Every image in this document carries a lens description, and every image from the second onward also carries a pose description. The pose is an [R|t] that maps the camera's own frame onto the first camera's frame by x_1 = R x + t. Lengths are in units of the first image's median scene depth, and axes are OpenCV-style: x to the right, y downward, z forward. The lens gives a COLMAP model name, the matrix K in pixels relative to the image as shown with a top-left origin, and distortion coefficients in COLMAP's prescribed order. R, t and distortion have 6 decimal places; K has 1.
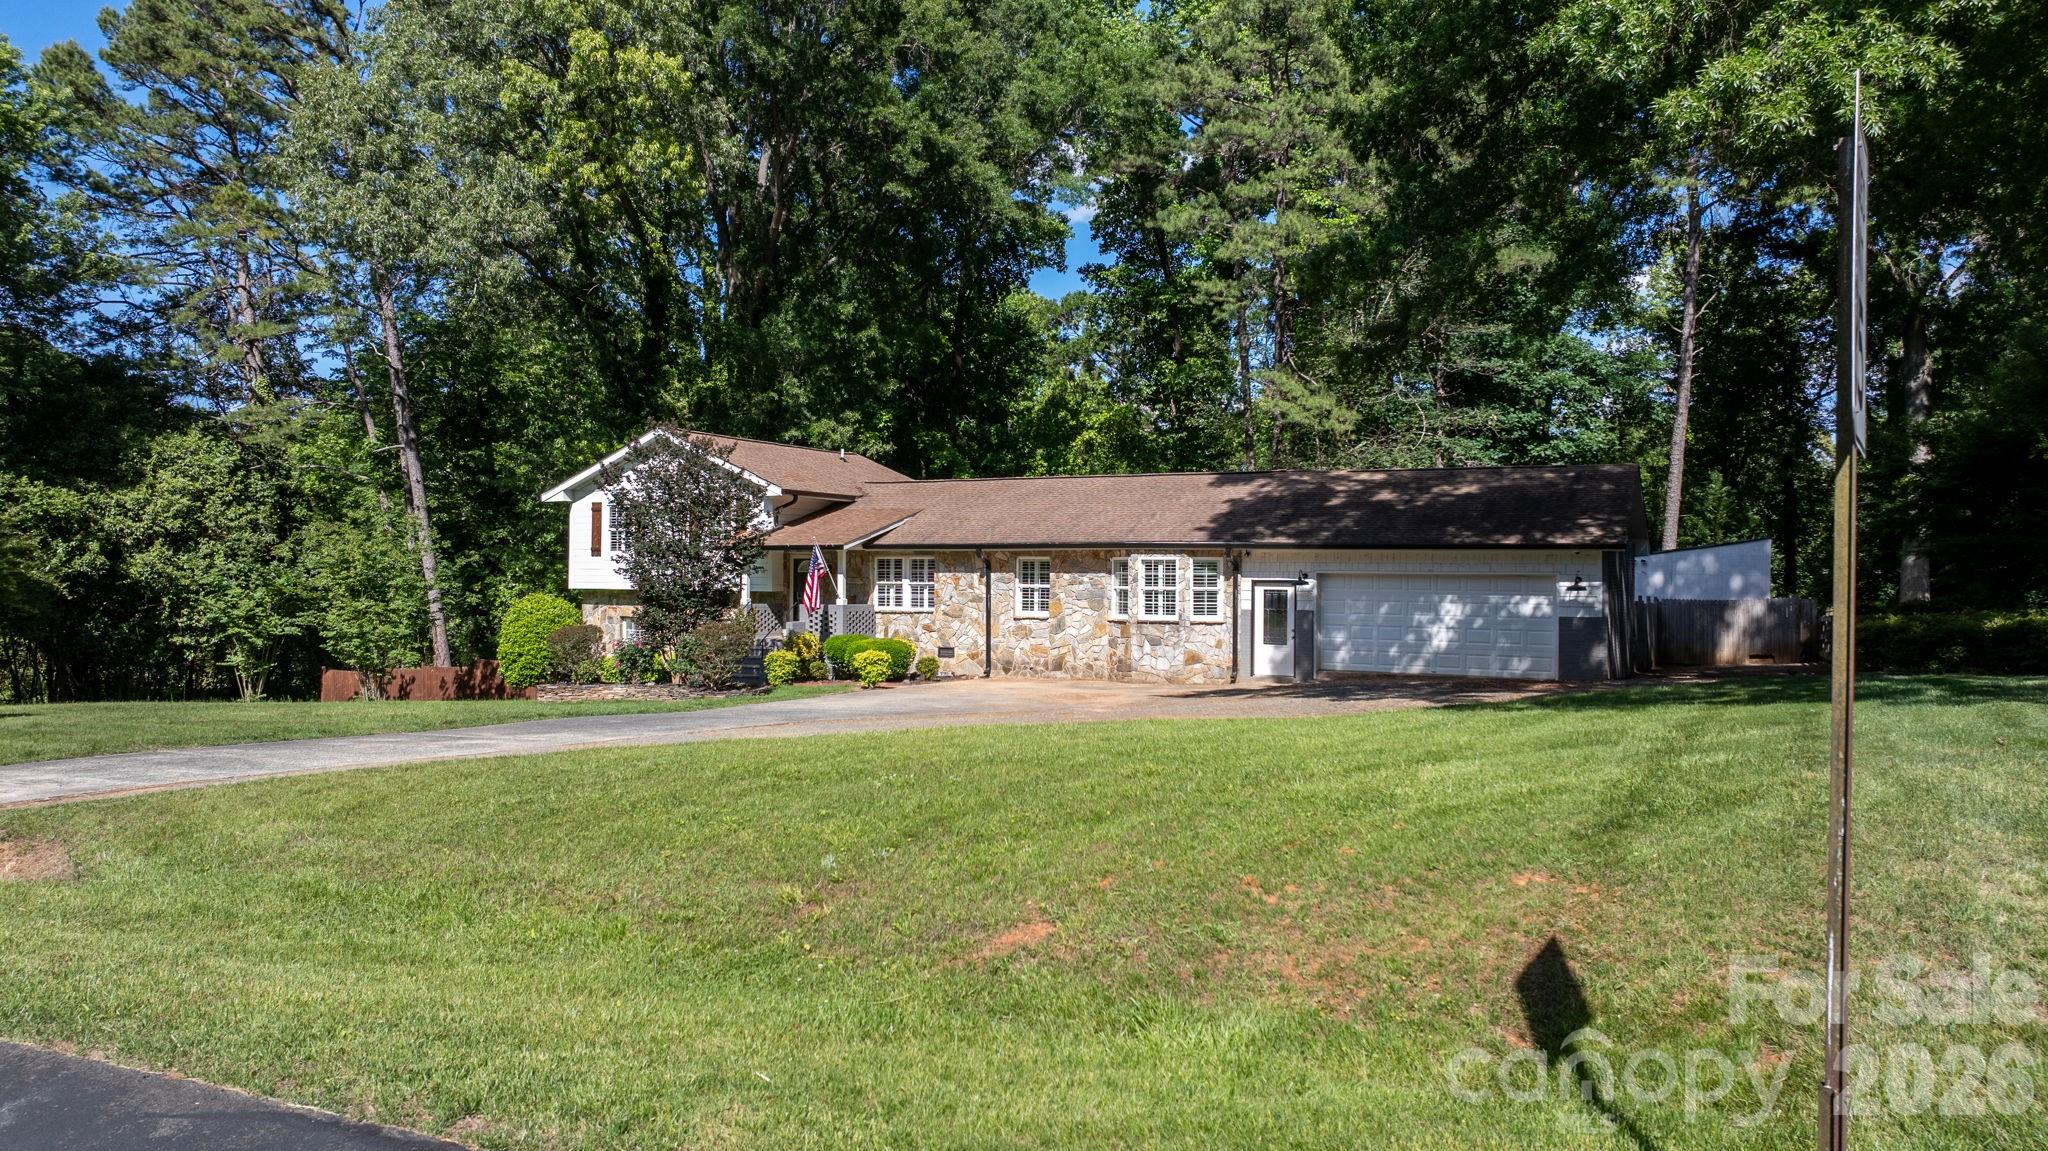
lens RADIAL K [[1603.4, 0, 1023.5], [0, 1603.4, 549.1], [0, 0, 1]] dist [0.085320, -0.001425]
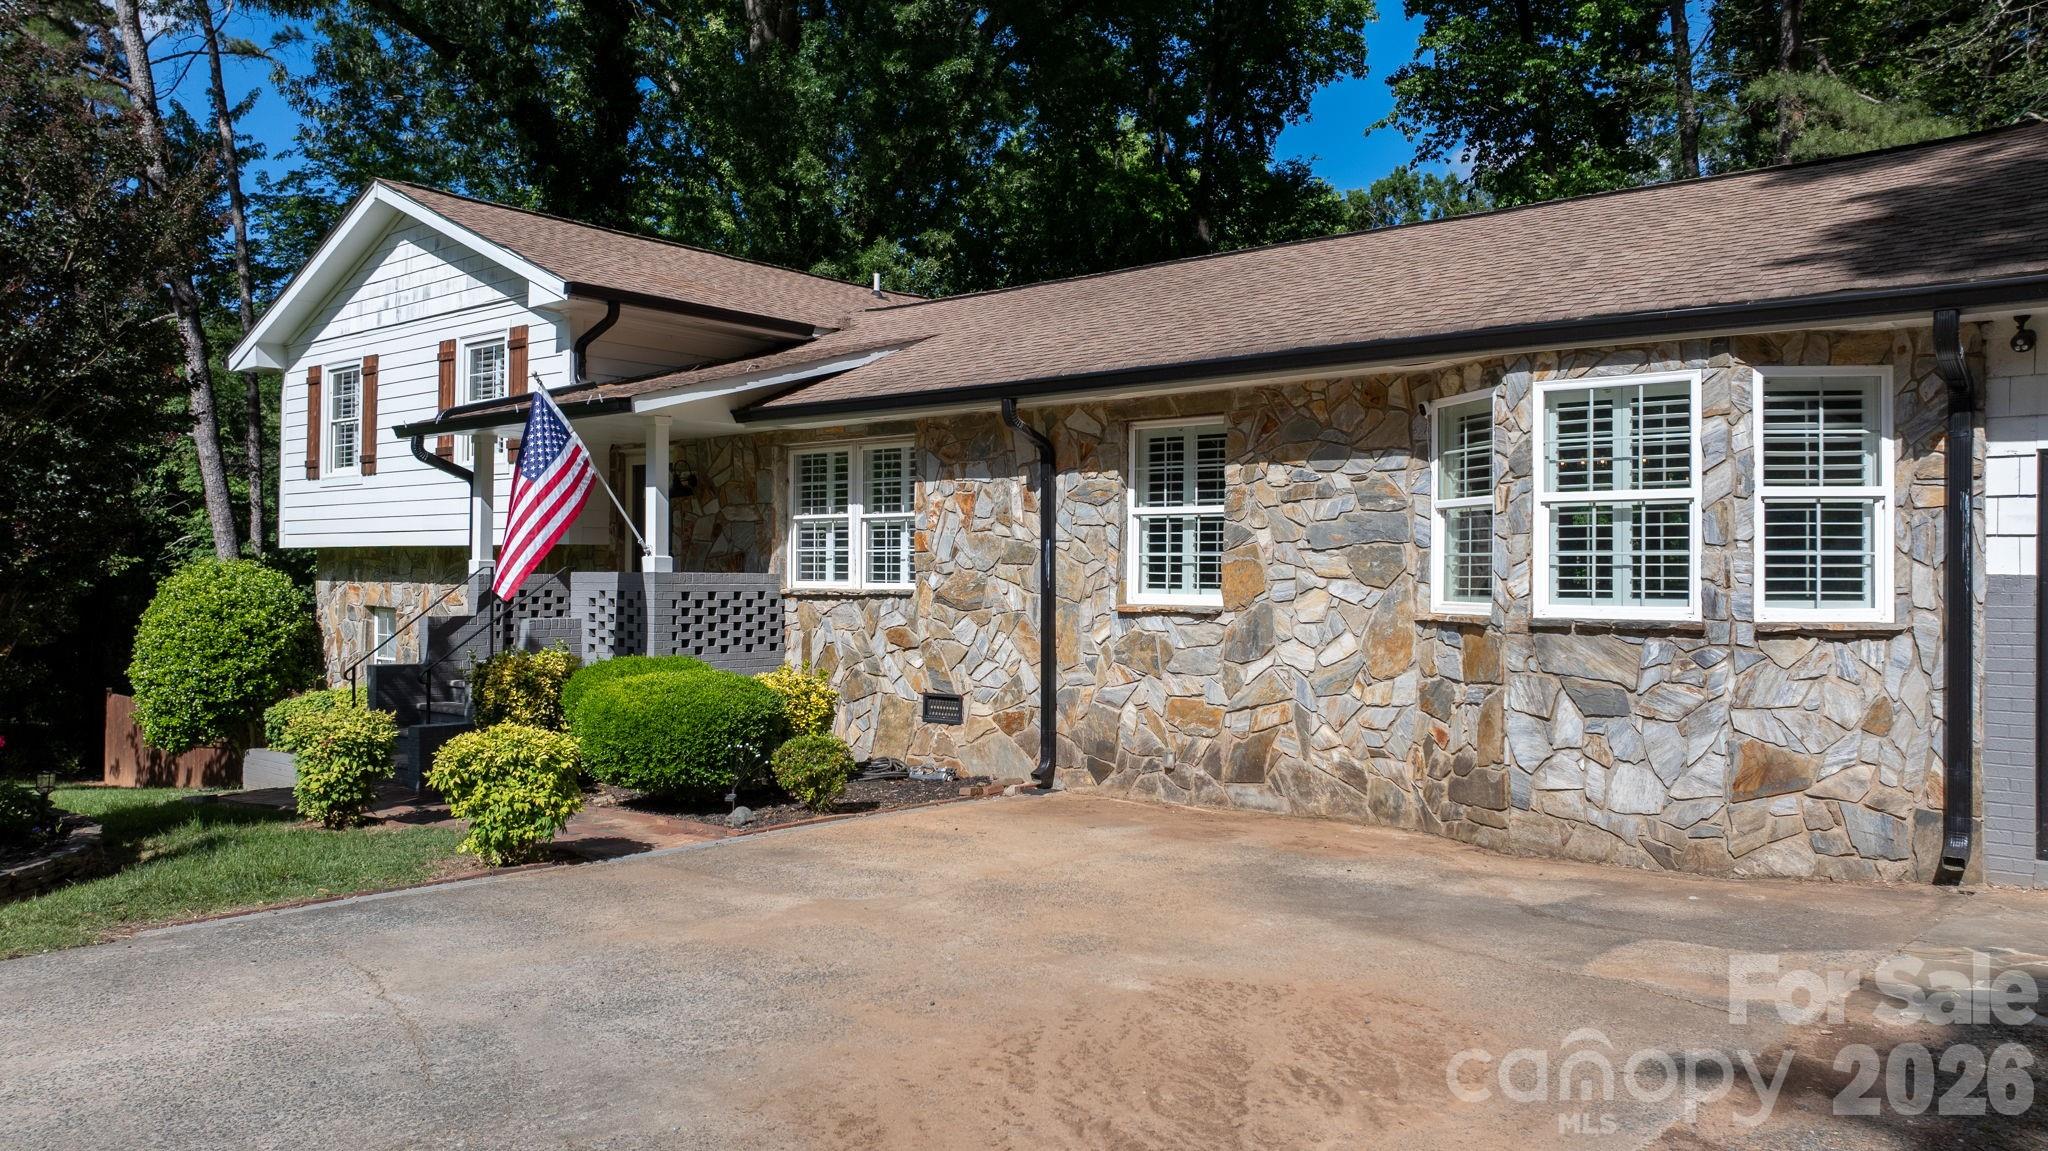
lens RADIAL K [[1472.5, 0, 1032.8], [0, 1472.5, 567.3], [0, 0, 1]] dist [-0.010720, -0.004903]
pose [[0.976137, -0.002616, -0.217140, 0.041684], [0.004439, 0.999959, 0.007909, 0.031910], [0.217111, -0.008684, 0.976108, 0.710403]]
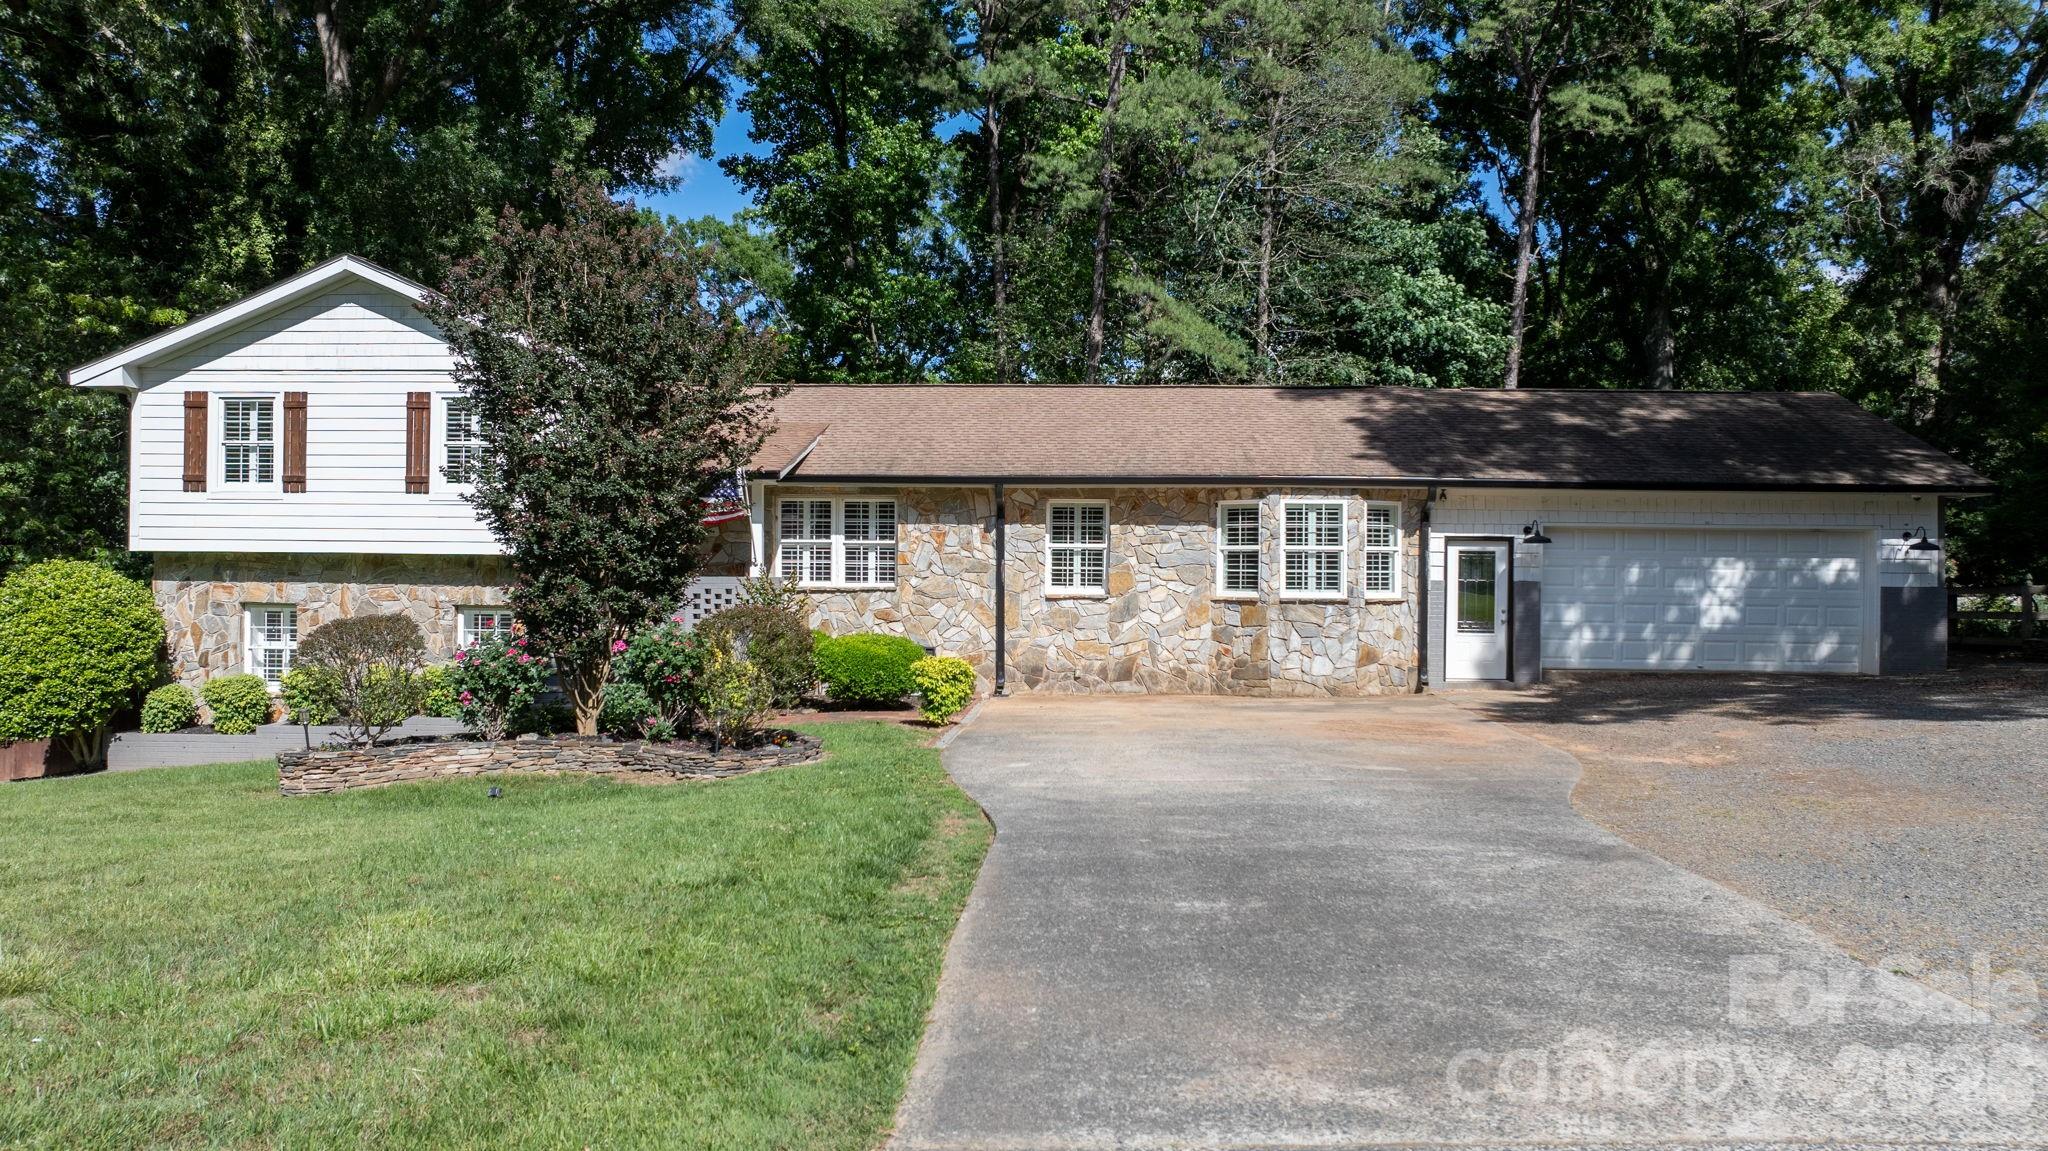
lens RADIAL K [[1472.5, 0, 1032.8], [0, 1472.5, 567.3], [0, 0, 1]] dist [-0.010720, -0.004903]
pose [[0.896134, 0.000726, 0.443783, -0.263527], [-0.008379, 0.999848, 0.015282, 0.022757], [-0.443705, -0.017413, 0.896004, 0.496933]]
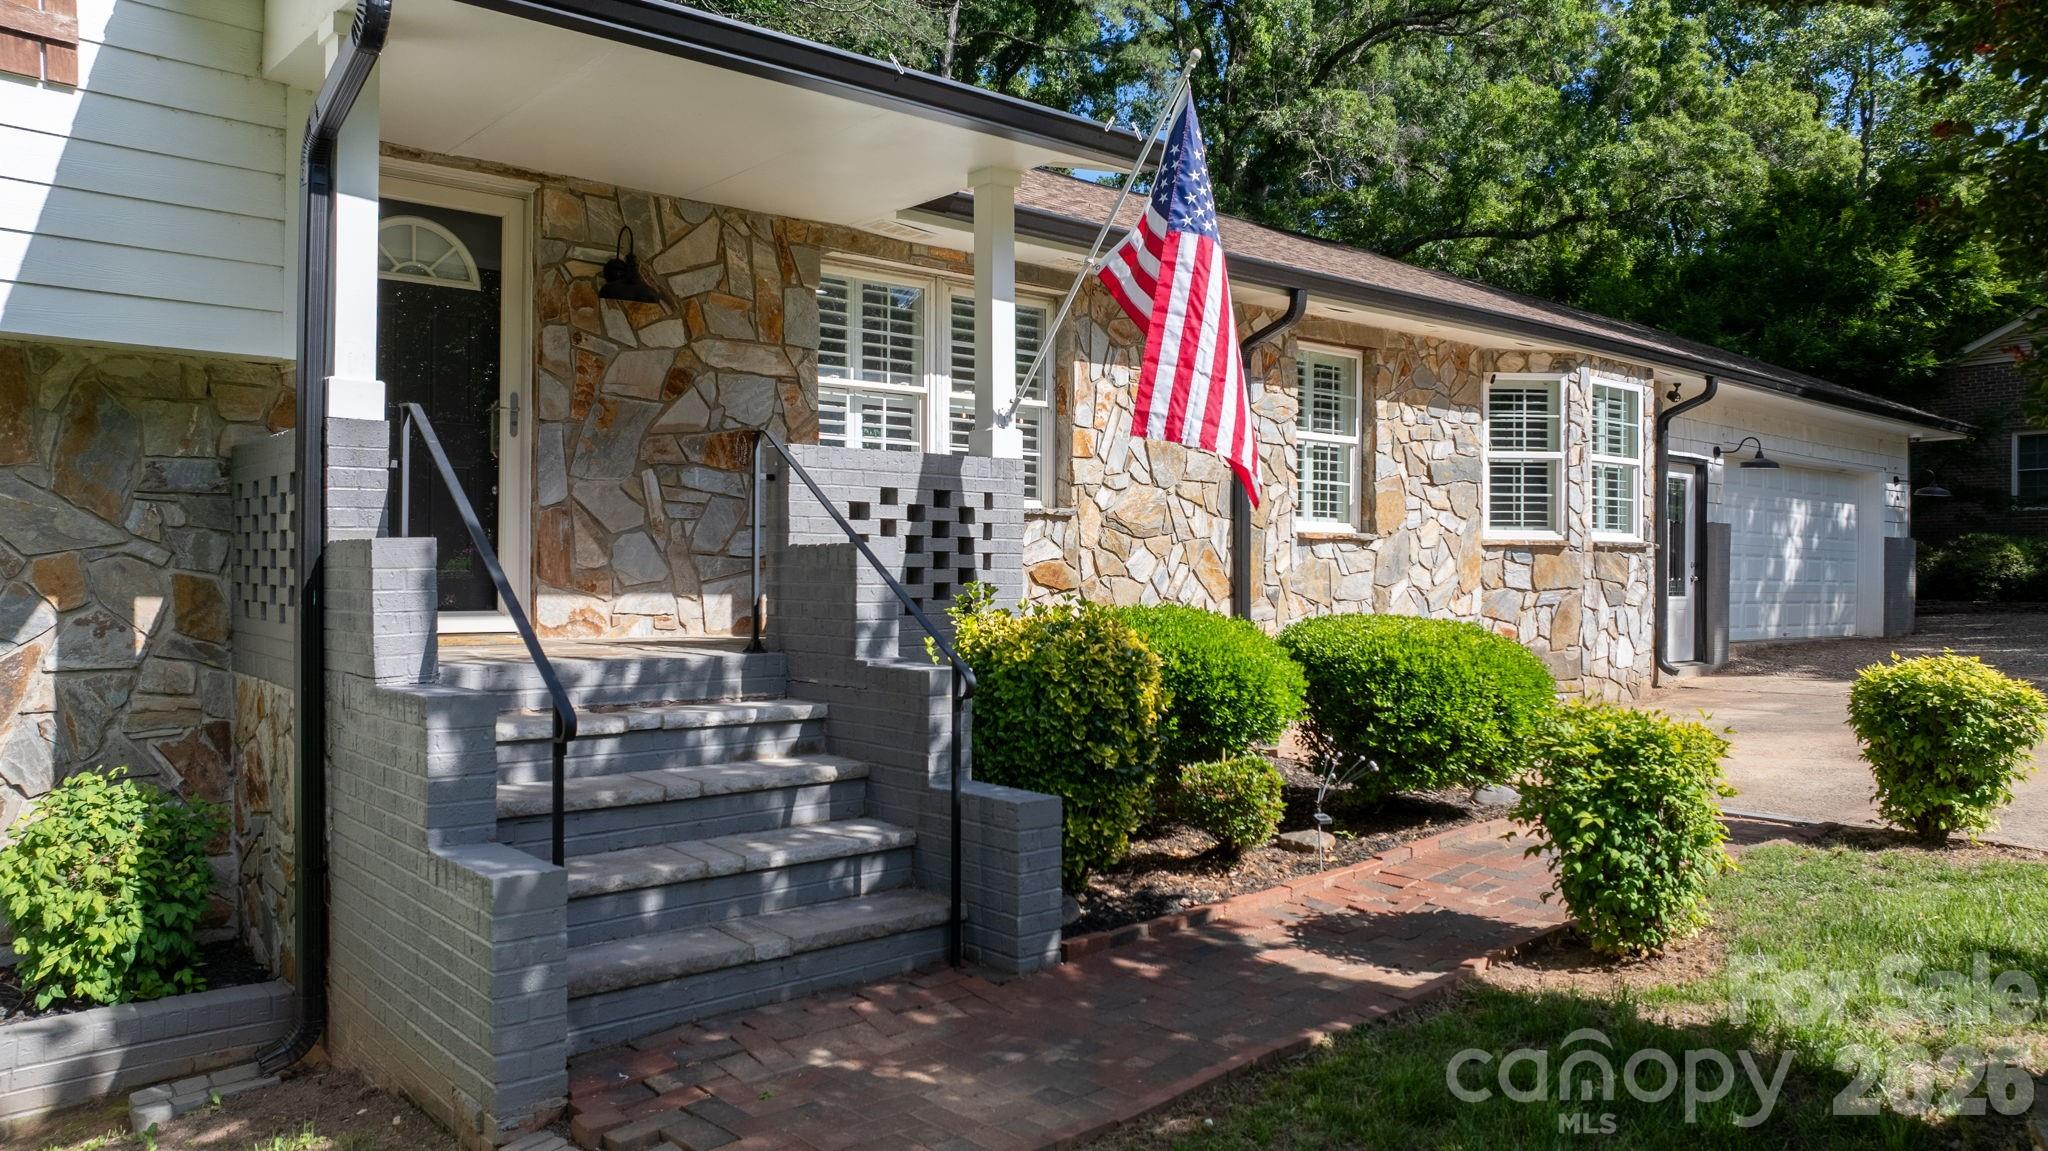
lens RADIAL K [[1472.5, 0, 1032.8], [0, 1472.5, 567.3], [0, 0, 1]] dist [-0.010720, -0.004903]
pose [[0.396851, -0.037484, 0.917117, -0.285924], [-0.061772, 0.995810, 0.067430, 0.032802], [-0.915802, -0.083412, 0.392873, 0.940062]]
